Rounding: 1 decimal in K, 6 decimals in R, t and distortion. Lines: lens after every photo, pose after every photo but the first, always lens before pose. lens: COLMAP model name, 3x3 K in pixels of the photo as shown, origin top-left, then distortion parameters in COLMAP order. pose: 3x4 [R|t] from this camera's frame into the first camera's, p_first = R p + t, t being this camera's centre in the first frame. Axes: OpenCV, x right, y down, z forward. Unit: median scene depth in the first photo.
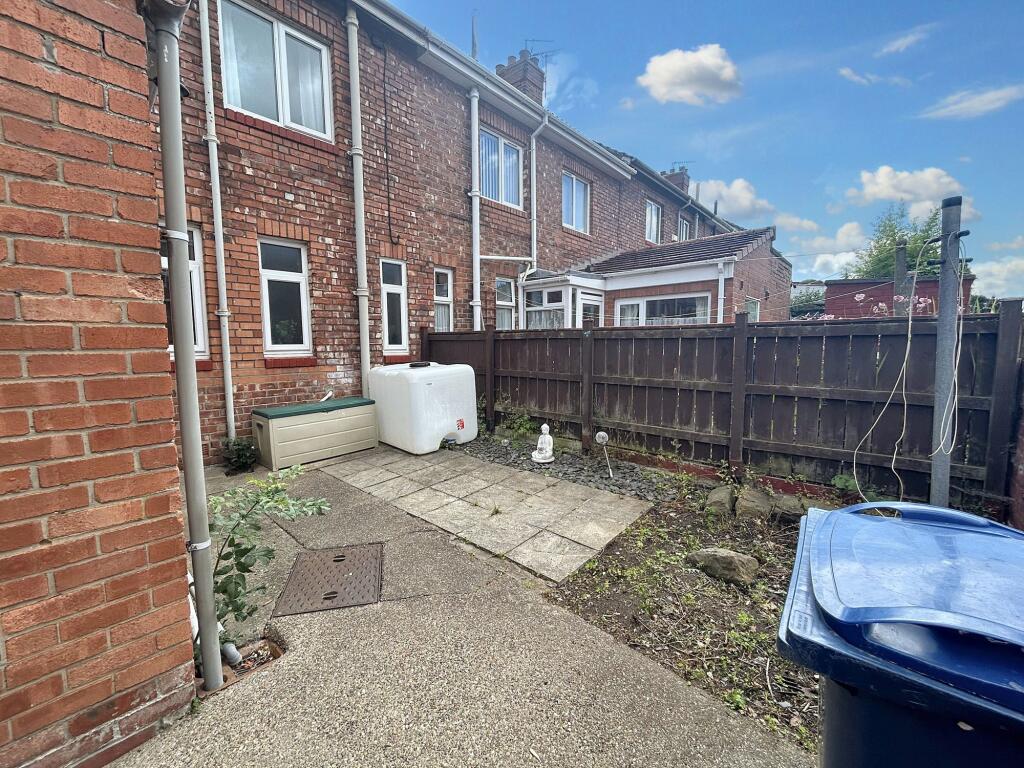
lens RADIAL K [[415.6, 0, 509.7], [0, 415.6, 381.5], [0, 0, 1]] dist [-0.007647, 0.005082]
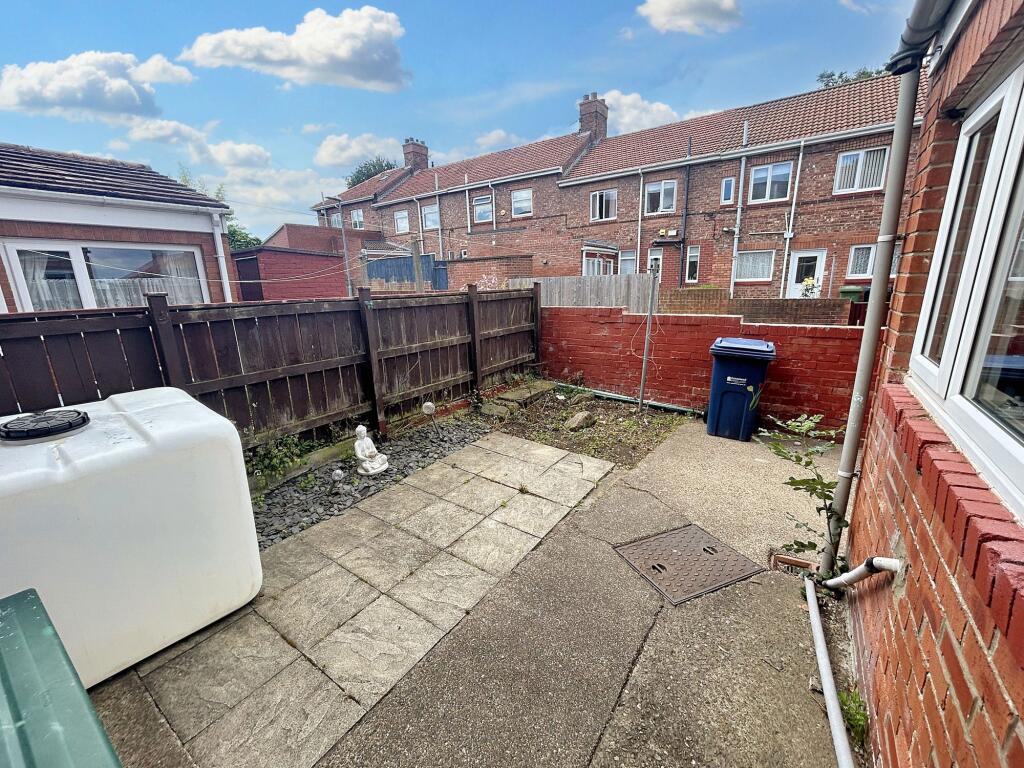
lens RADIAL K [[415.6, 0, 509.7], [0, 415.6, 381.5], [0, 0, 1]] dist [-0.007647, 0.005082]
pose [[-0.132282, -0.220811, 0.966304, -0.791422], [0.118571, 0.964346, 0.236596, -0.146525], [-0.984095, 0.145873, -0.101384, 0.933995]]
